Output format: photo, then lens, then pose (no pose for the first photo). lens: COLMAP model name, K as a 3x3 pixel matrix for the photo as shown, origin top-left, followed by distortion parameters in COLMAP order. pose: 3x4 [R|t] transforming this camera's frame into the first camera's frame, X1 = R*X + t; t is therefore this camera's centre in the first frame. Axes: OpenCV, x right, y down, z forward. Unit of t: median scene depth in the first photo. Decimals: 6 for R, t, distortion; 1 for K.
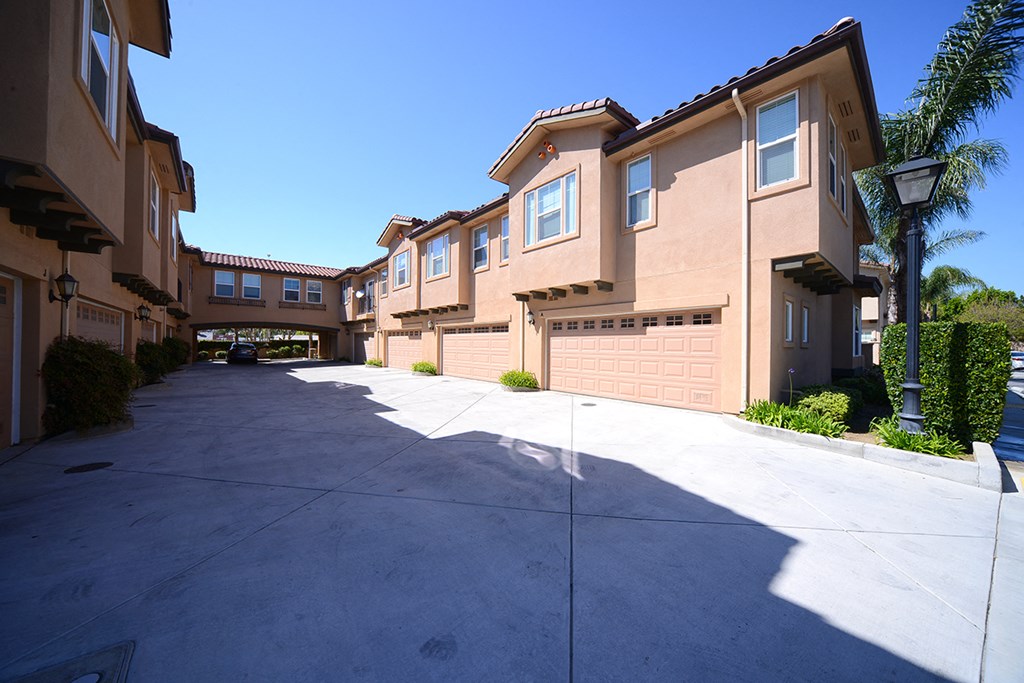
lens RADIAL K [[354.4, 0, 512.0], [0, 354.4, 341.5], [0, 0, 1]] dist [-0.009638, 0.000131]
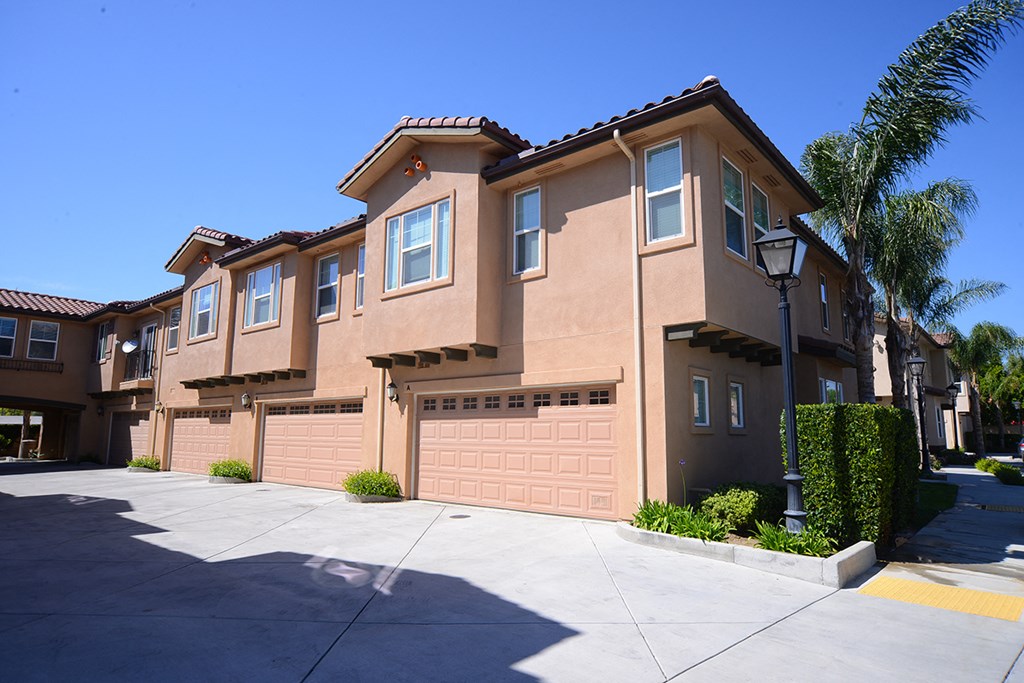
lens RADIAL K [[605.8, 0, 512.0], [0, 605.8, 341.5], [0, 0, 1]] dist [-0.002401, 0.002709]
pose [[0.987669, 0.020407, 0.155220, 0.124591], [0.001459, 0.990225, -0.139473, 0.000332], [-0.156549, 0.137980, 0.977985, -0.256161]]
